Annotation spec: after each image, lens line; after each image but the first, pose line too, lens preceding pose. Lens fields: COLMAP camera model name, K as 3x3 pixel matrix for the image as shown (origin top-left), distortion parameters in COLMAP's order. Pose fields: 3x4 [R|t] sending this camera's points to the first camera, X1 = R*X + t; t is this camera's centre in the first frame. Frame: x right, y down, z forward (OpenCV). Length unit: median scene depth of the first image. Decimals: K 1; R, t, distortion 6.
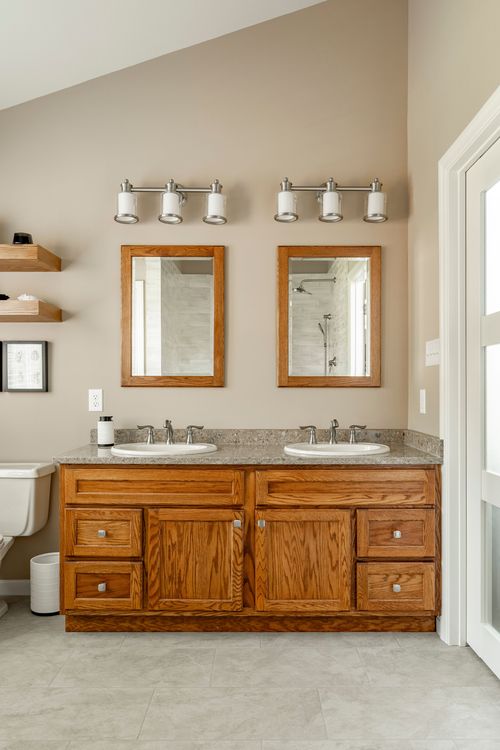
lens RADIAL K [[564.5, 0, 250.0], [0, 564.5, 378.1], [0, 0, 1]] dist [0.001905, -0.001480]
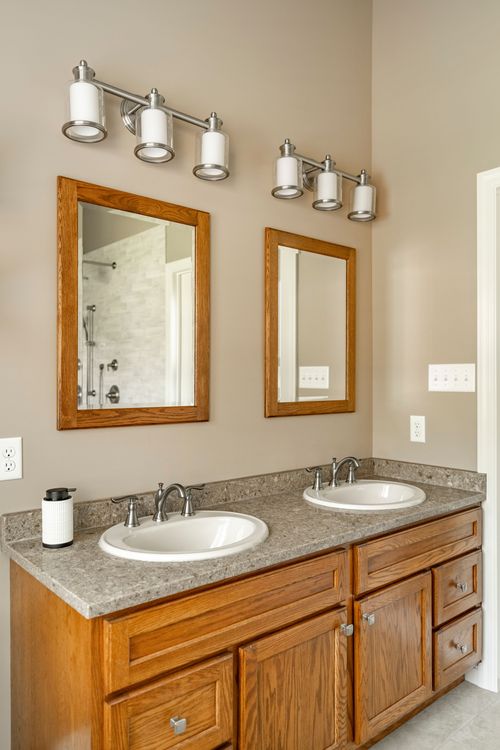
lens RADIAL K [[560.3, 0, 248.1], [0, 560.3, 372.5], [0, 0, 1]] dist [0.002312, 0.000058]
pose [[0.741563, 0.005098, 0.670864, -0.561657], [-0.012474, 0.999903, 0.006190, -0.057674], [-0.670767, -0.012959, 0.741555, 0.566996]]
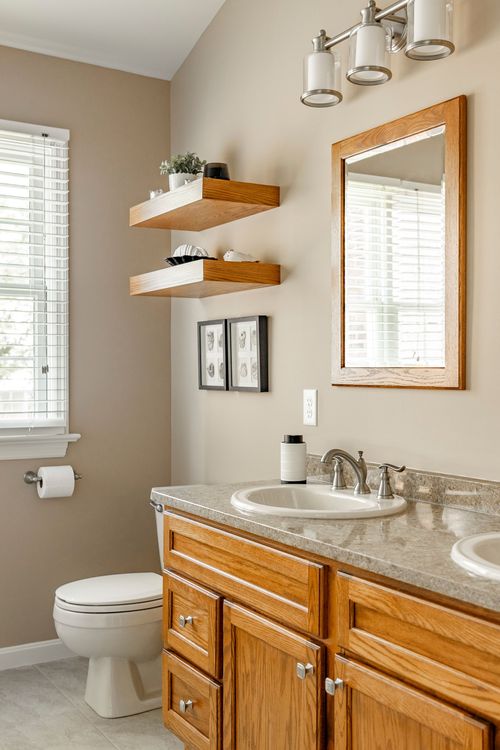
lens RADIAL K [[825.4, 0, 232.6], [0, 825.4, 377.4], [0, 0, 1]] dist [0.000955, 0.000000]
pose [[0.519948, 0.003144, -0.854192, 0.548056], [0.016995, 0.999757, 0.014025, -0.009031], [0.854029, -0.021810, 0.519769, 0.567815]]
